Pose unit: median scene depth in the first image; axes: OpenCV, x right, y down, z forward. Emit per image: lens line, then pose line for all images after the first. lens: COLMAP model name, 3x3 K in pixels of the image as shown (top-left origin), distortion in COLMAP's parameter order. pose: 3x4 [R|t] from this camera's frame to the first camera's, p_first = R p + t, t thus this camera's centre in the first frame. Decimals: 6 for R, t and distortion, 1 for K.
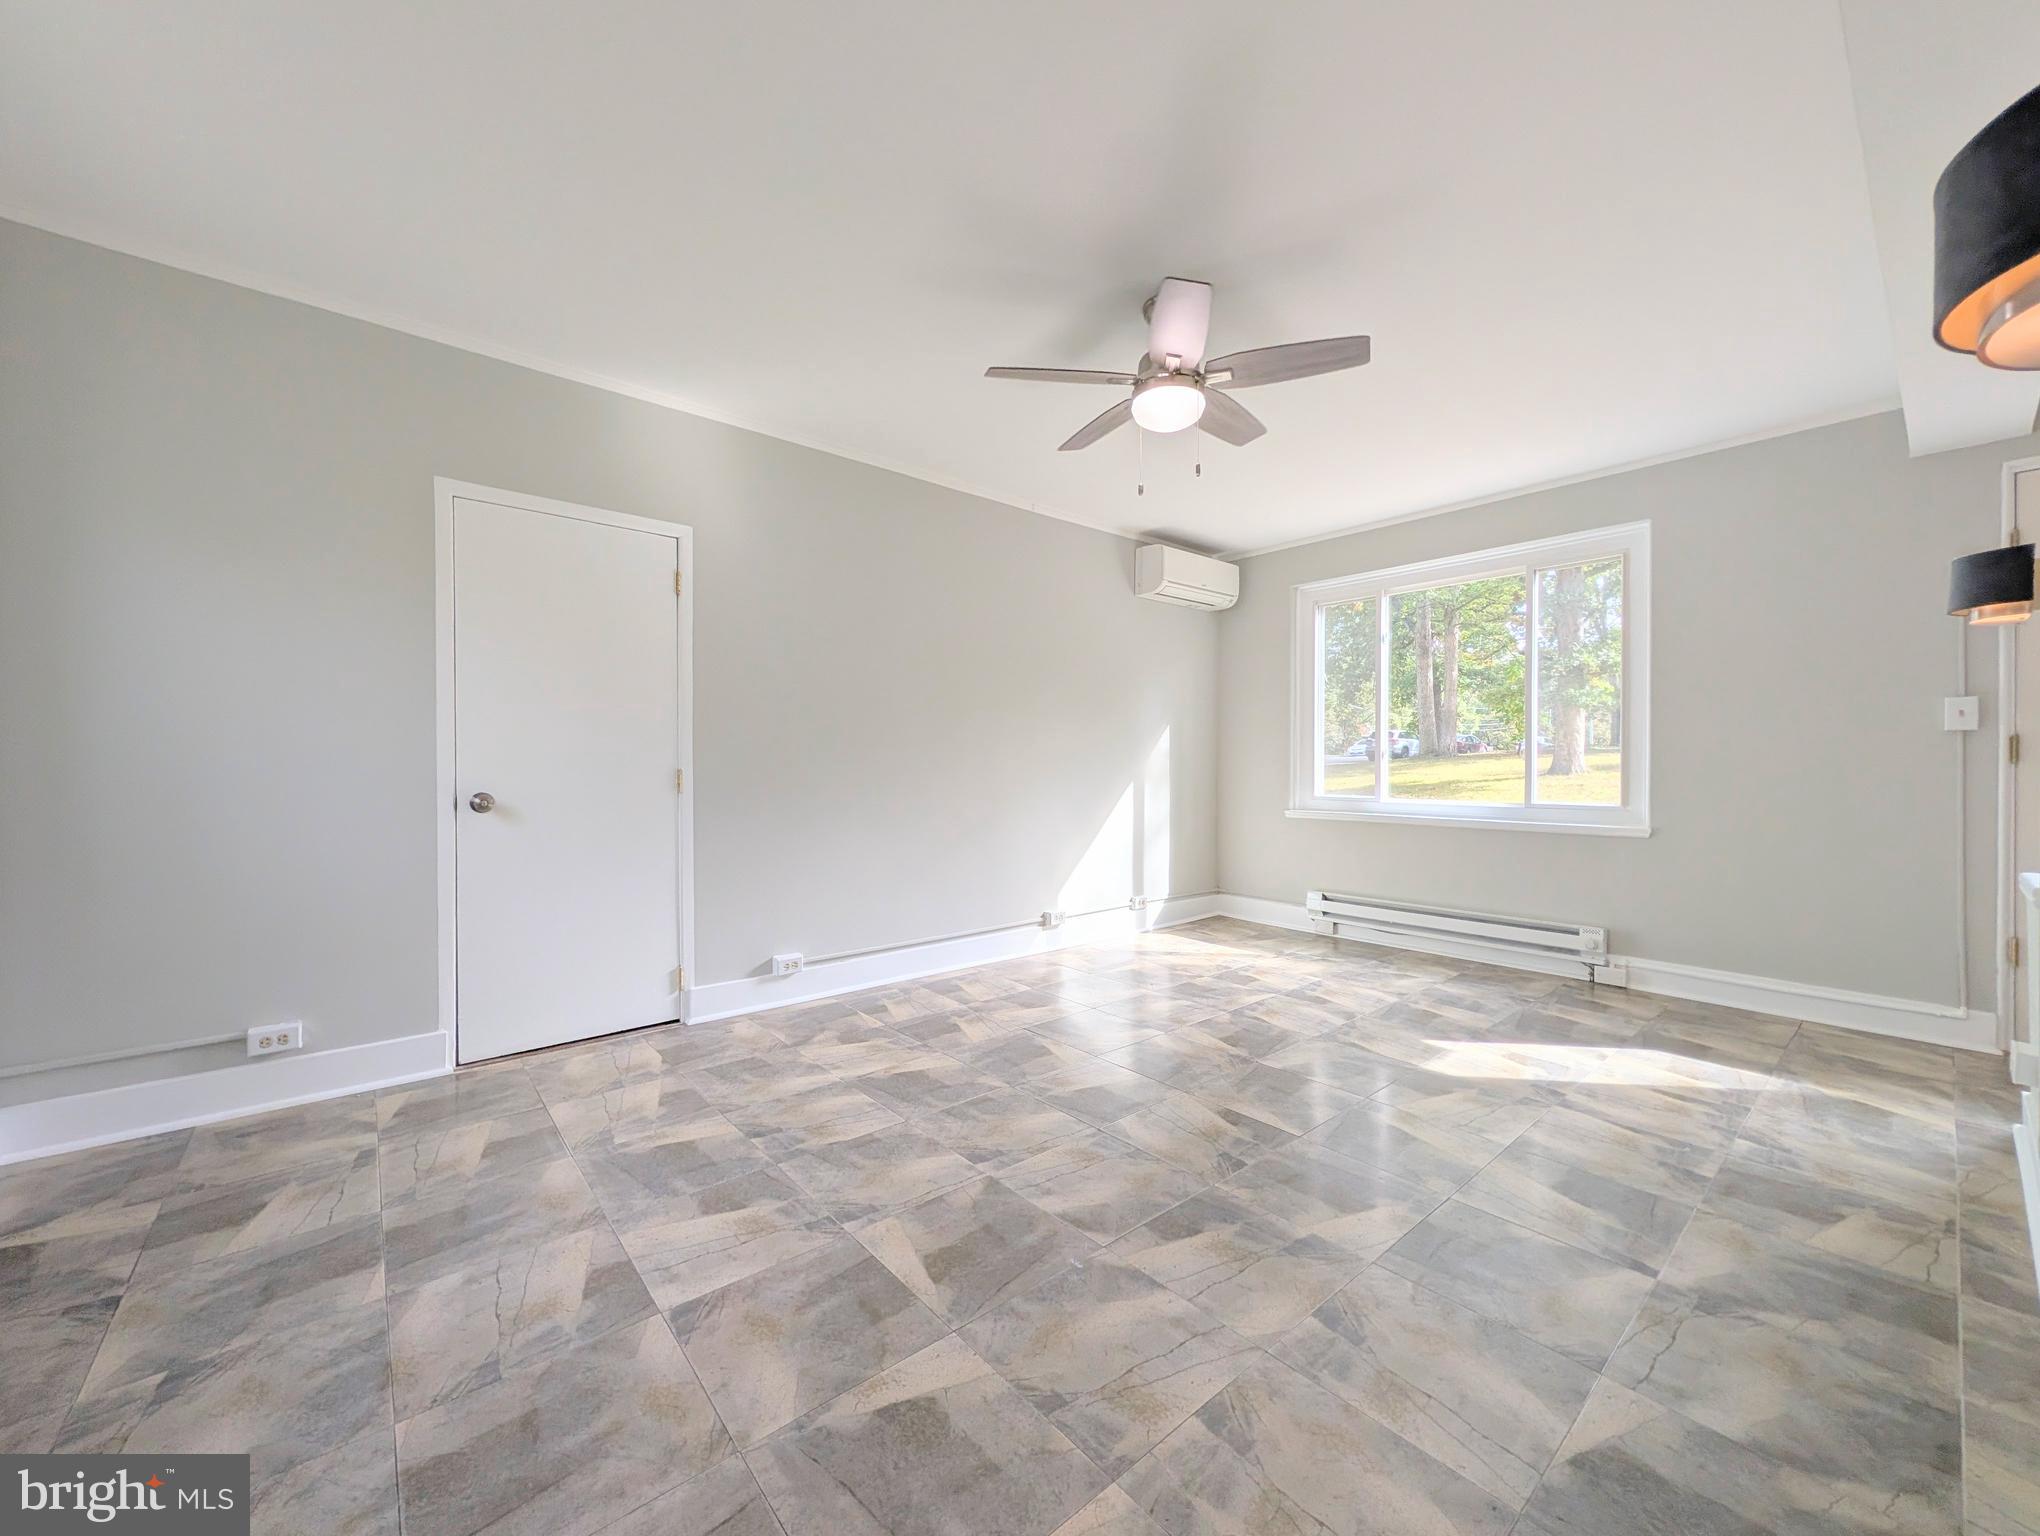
lens RADIAL K [[797.3, 0, 1005.4], [0, 797.3, 762.4], [0, 0, 1]] dist [0.003035, -0.000373]
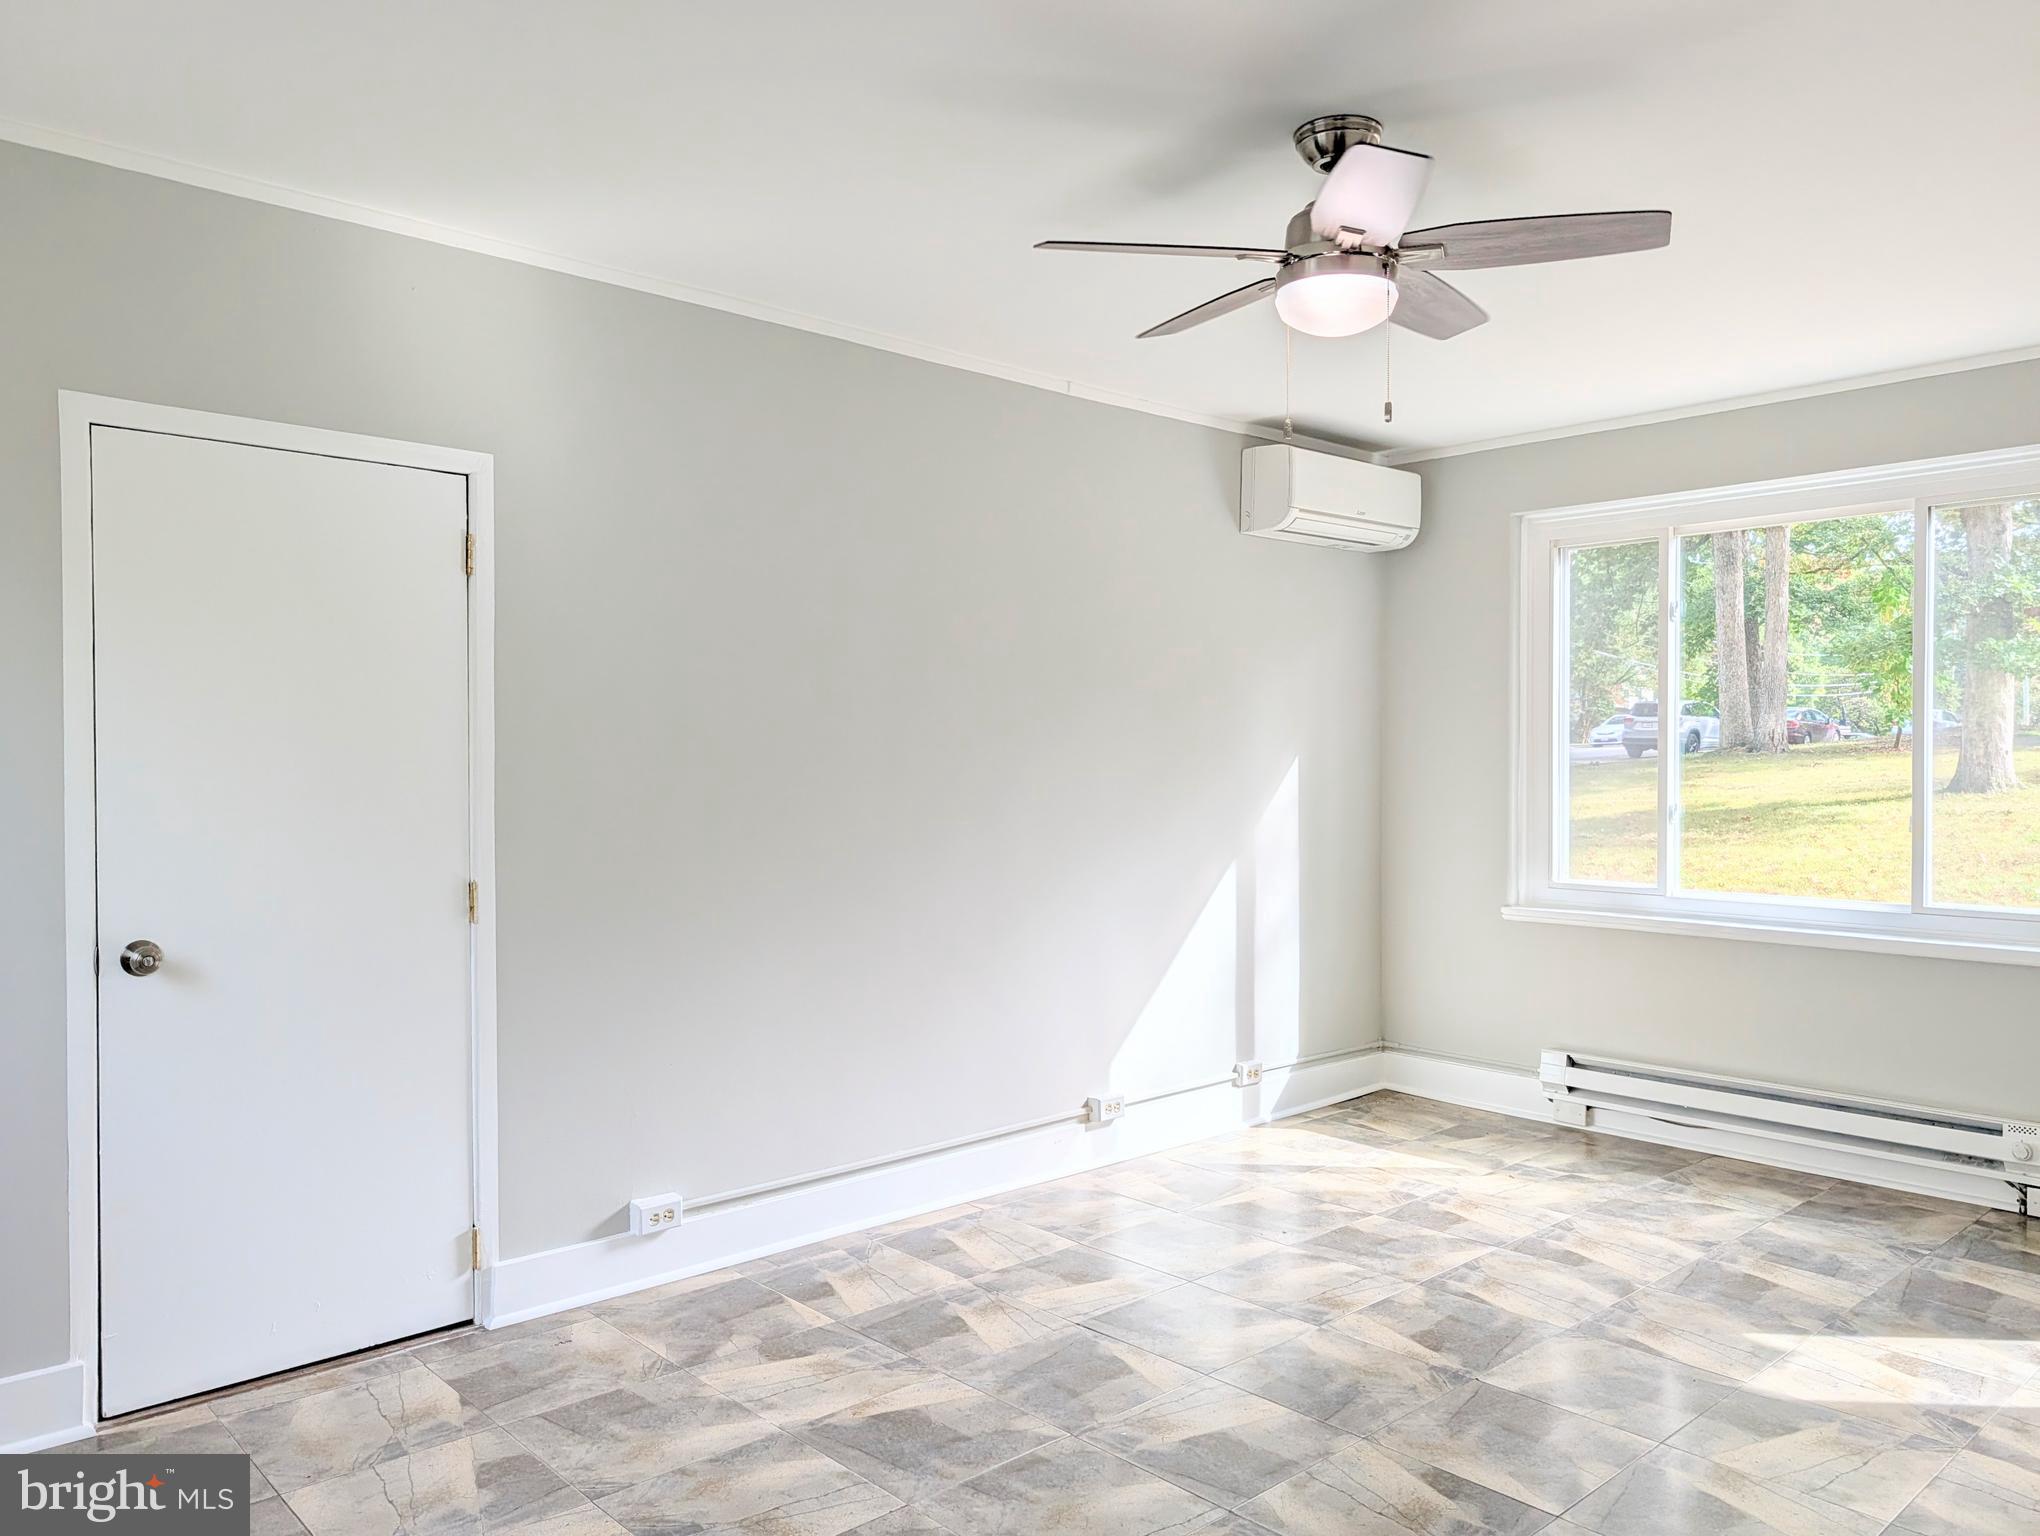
lens RADIAL K [[1492.1, 0, 1033.7], [0, 1492.1, 768.0], [0, 0, 1]] dist [0.022056, -0.017942]
pose [[0.998798, -0.002193, 0.048971, -0.057908], [0.002003, 0.999990, 0.003940, -0.072353], [-0.048979, -0.003837, 0.998792, -0.083468]]
